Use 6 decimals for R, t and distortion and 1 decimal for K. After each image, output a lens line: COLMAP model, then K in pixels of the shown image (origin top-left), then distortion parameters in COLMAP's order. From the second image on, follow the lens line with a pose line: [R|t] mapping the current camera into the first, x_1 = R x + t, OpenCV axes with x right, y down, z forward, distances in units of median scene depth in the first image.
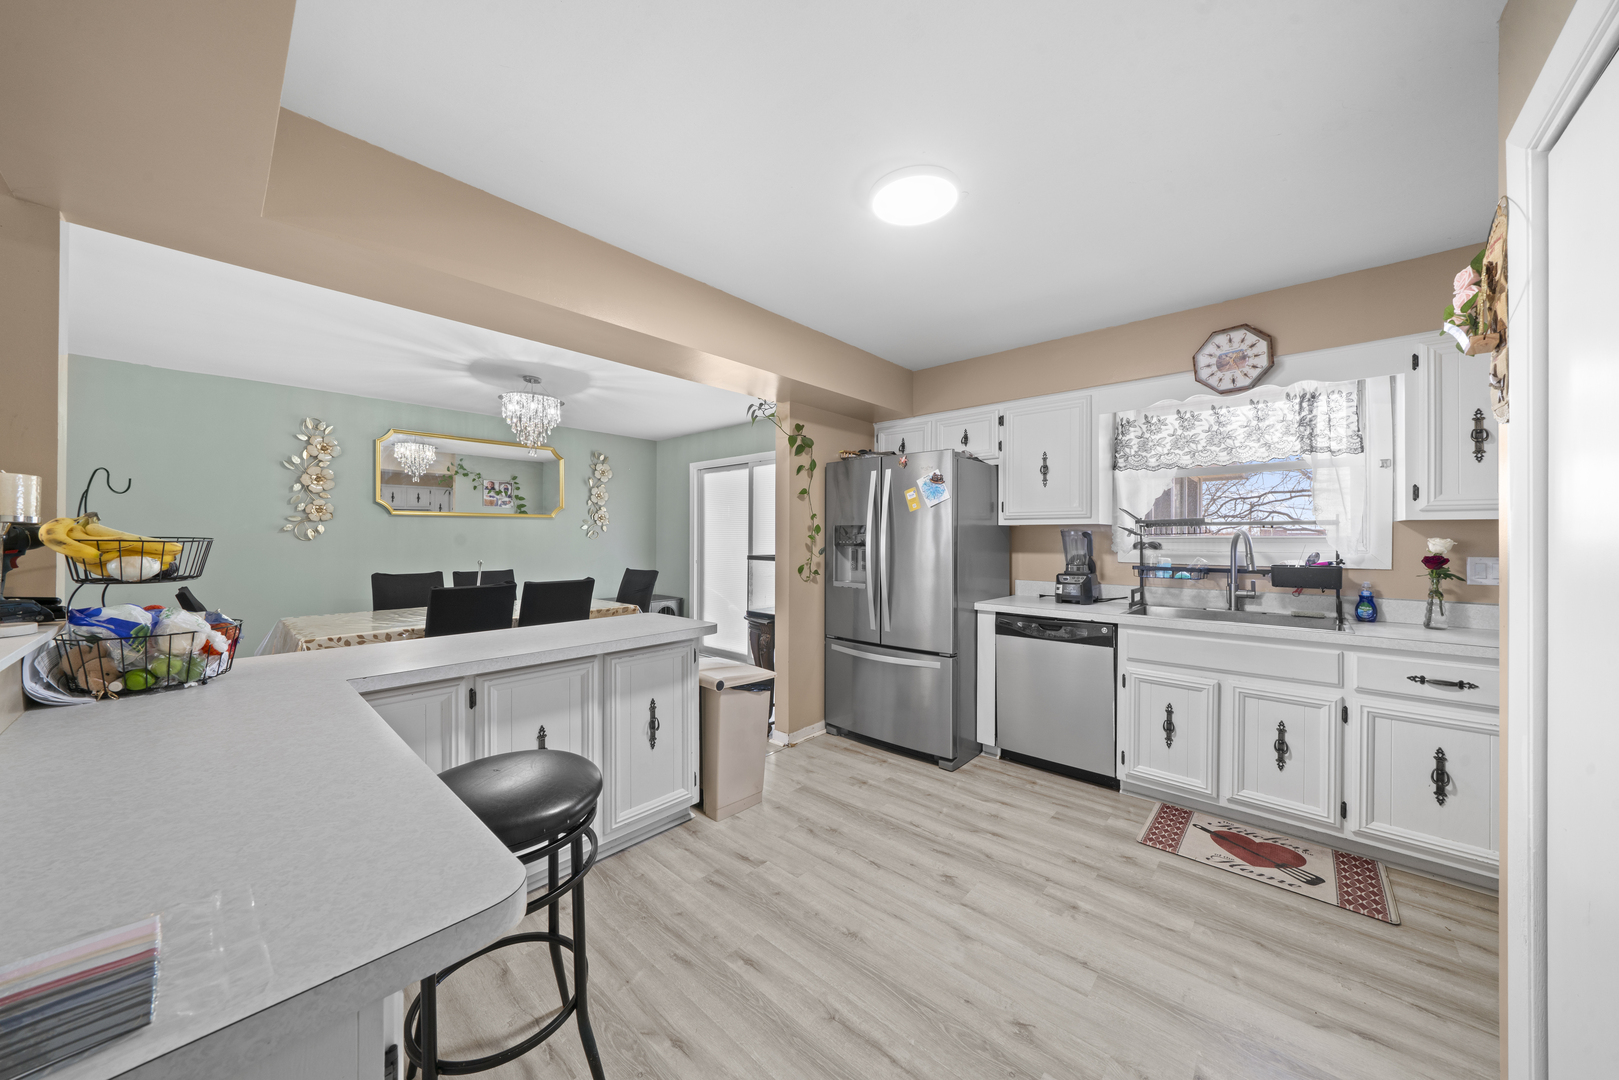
lens RADIAL K [[546.5, 0, 792.5], [0, 546.5, 536.6], [0, 0, 1]] dist [-0.000687, -0.000078]
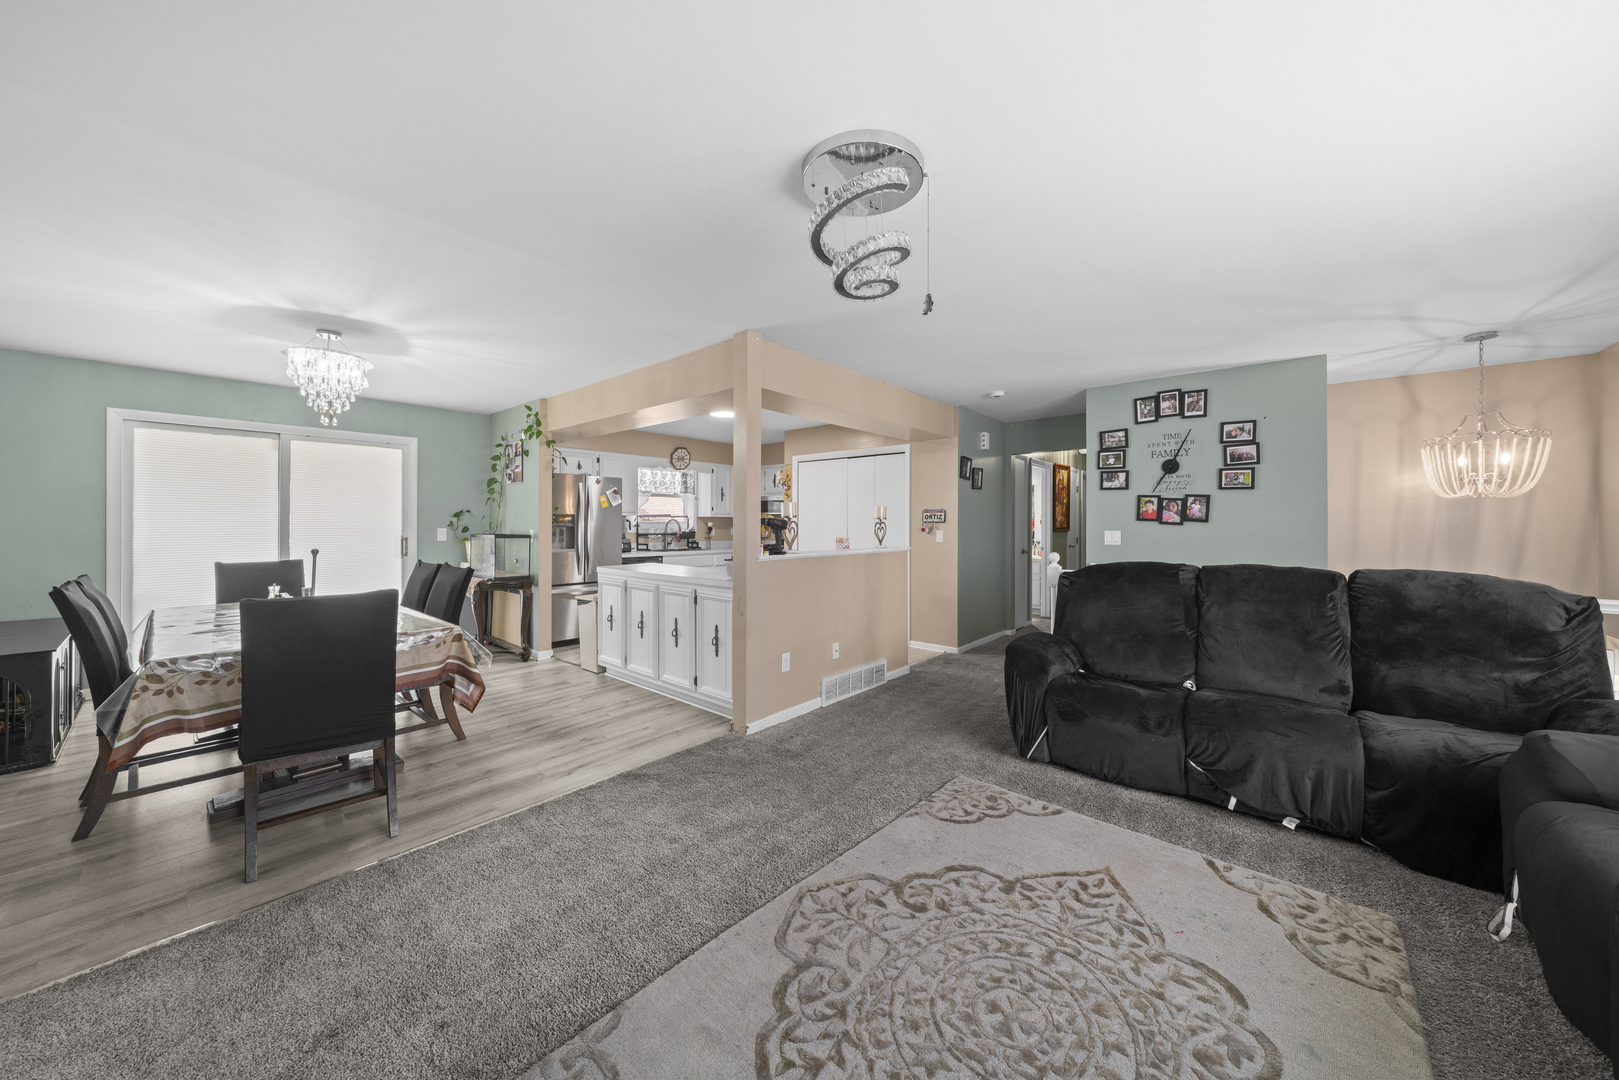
lens RADIAL K [[555.6, 0, 815.6], [0, 555.6, 520.9], [0, 0, 1]] dist [-0.000301, -0.000035]
pose [[-0.041875, 0.002446, 0.999120, -2.048943], [-0.003562, 0.999990, -0.002597, 0.002112], [-0.999116, -0.003667, -0.041866, 0.418789]]
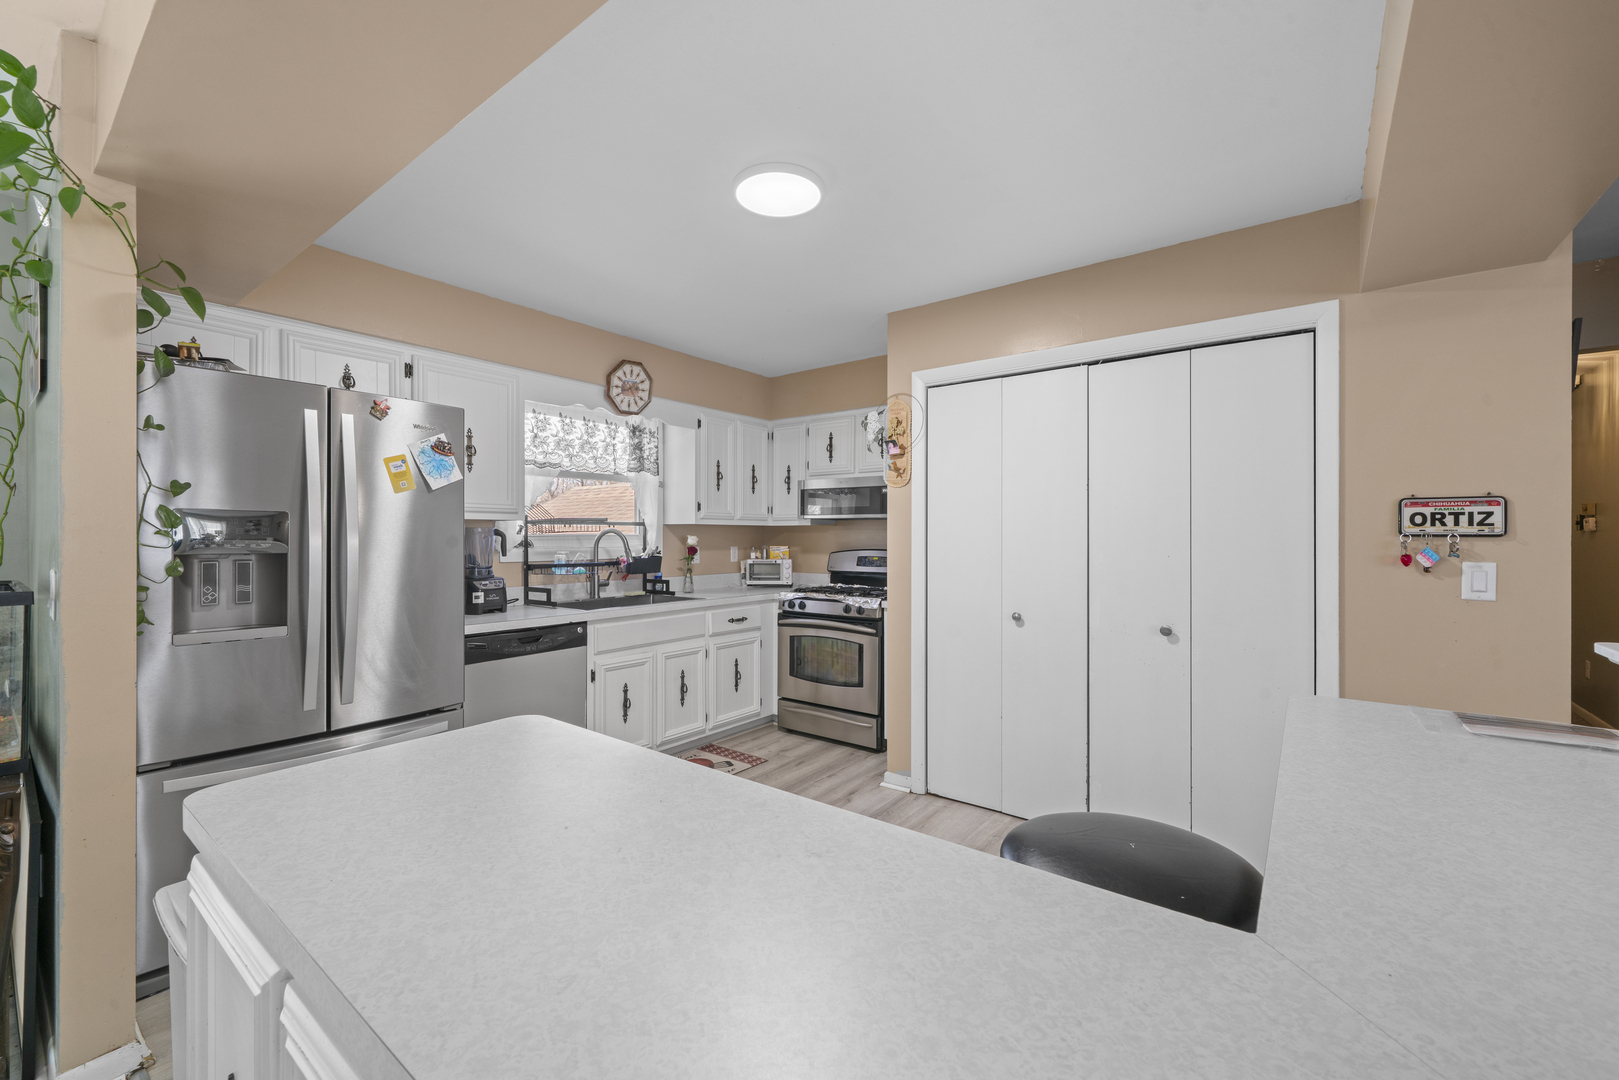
lens RADIAL K [[660.0, 0, 810.3], [0, 660.0, 536.3], [0, 0, 1]] dist [-0.000512, 0.000001]
pose [[-0.092124, -0.002290, 0.995745, -0.671131], [-0.001948, 0.999996, 0.002120, 0.000106], [-0.995746, -0.001745, -0.092128, 0.726170]]
